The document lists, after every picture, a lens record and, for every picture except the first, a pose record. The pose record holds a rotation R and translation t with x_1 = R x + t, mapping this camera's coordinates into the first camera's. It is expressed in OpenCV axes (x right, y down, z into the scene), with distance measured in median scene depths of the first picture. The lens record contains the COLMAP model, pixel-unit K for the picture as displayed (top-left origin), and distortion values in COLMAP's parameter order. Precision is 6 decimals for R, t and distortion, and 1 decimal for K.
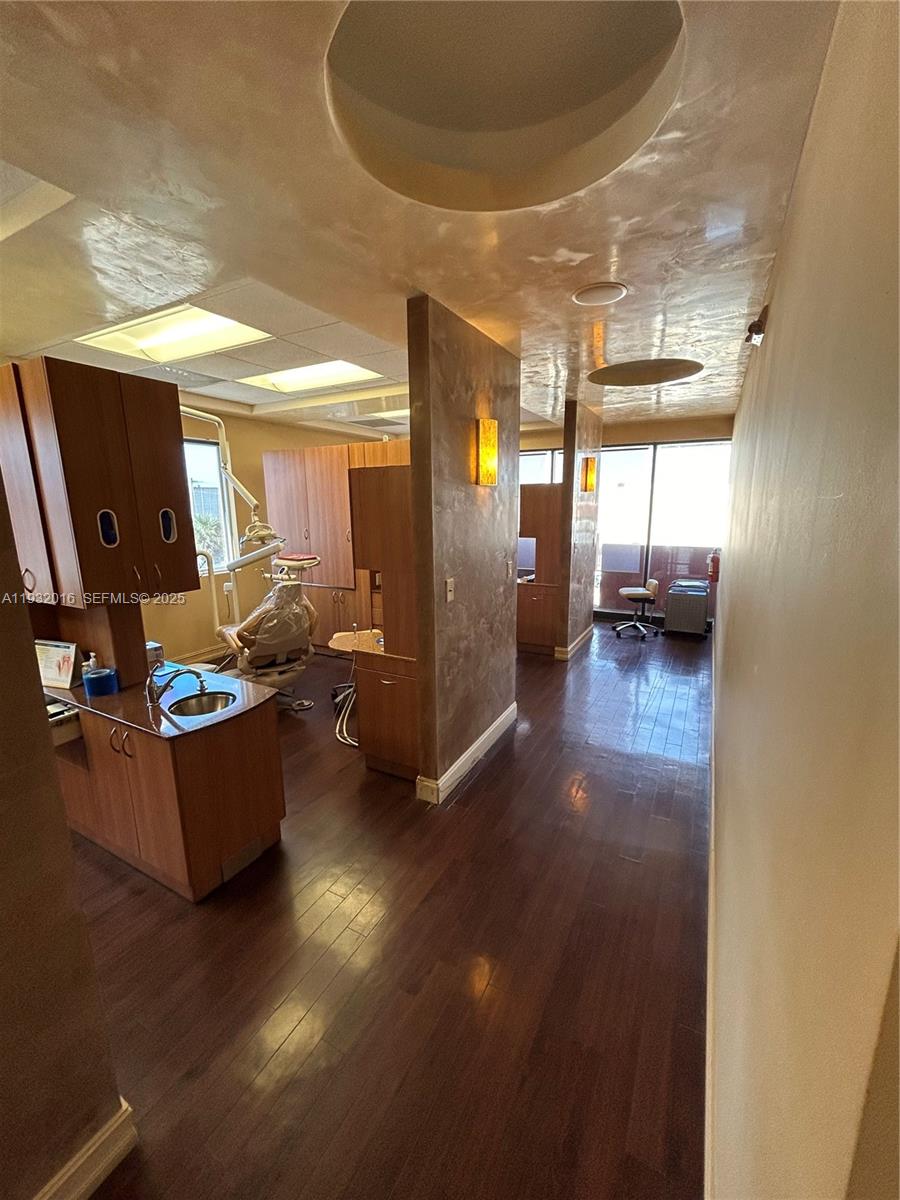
lens RADIAL K [[486.0, 0, 426.4], [0, 486.0, 600.7], [0, 0, 1]] dist [0.022189, 0.000056]
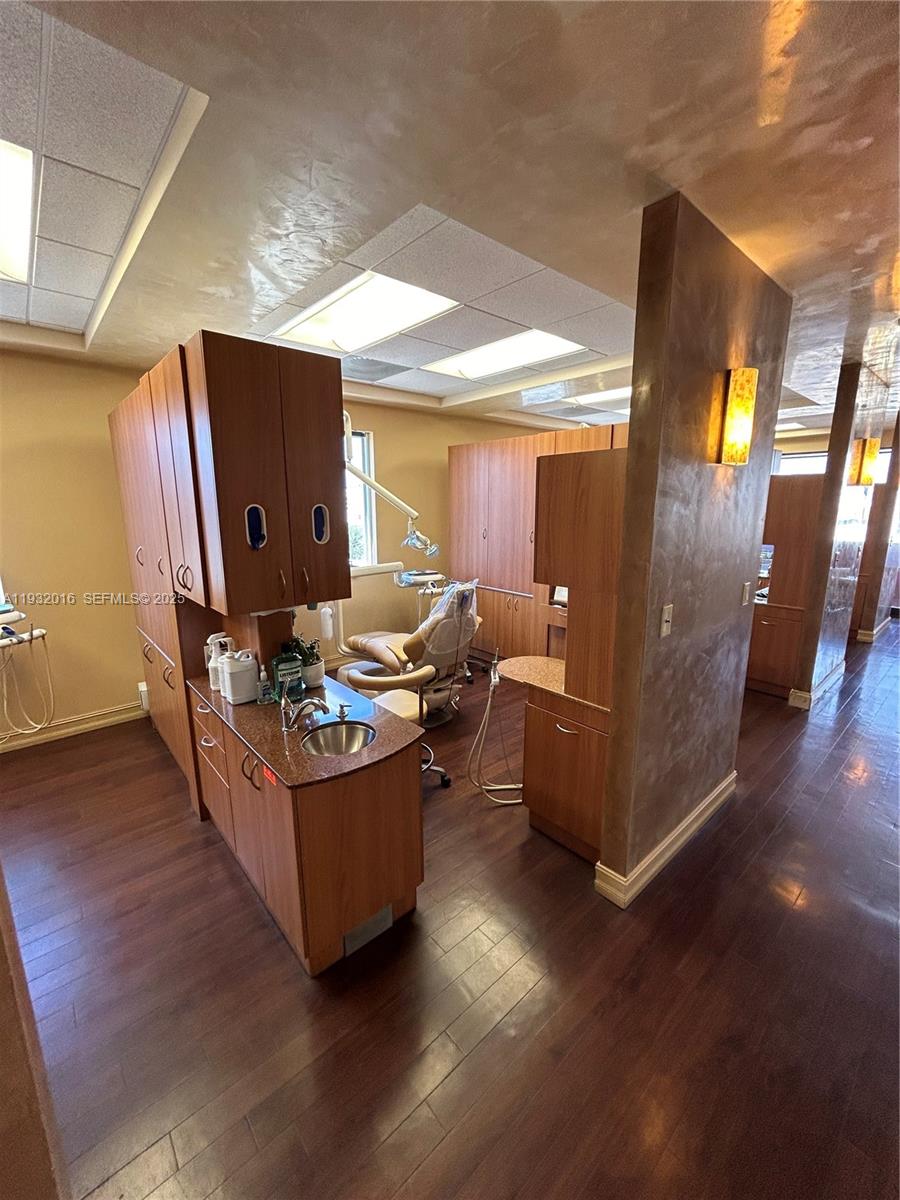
lens RADIAL K [[486.0, 0, 426.4], [0, 486.0, 600.7], [0, 0, 1]] dist [0.022189, 0.000056]
pose [[0.931591, 0.077774, -0.355091, -0.025860], [-0.075769, 0.996933, 0.019570, -0.036149], [0.355524, 0.008674, 0.934627, 0.191276]]
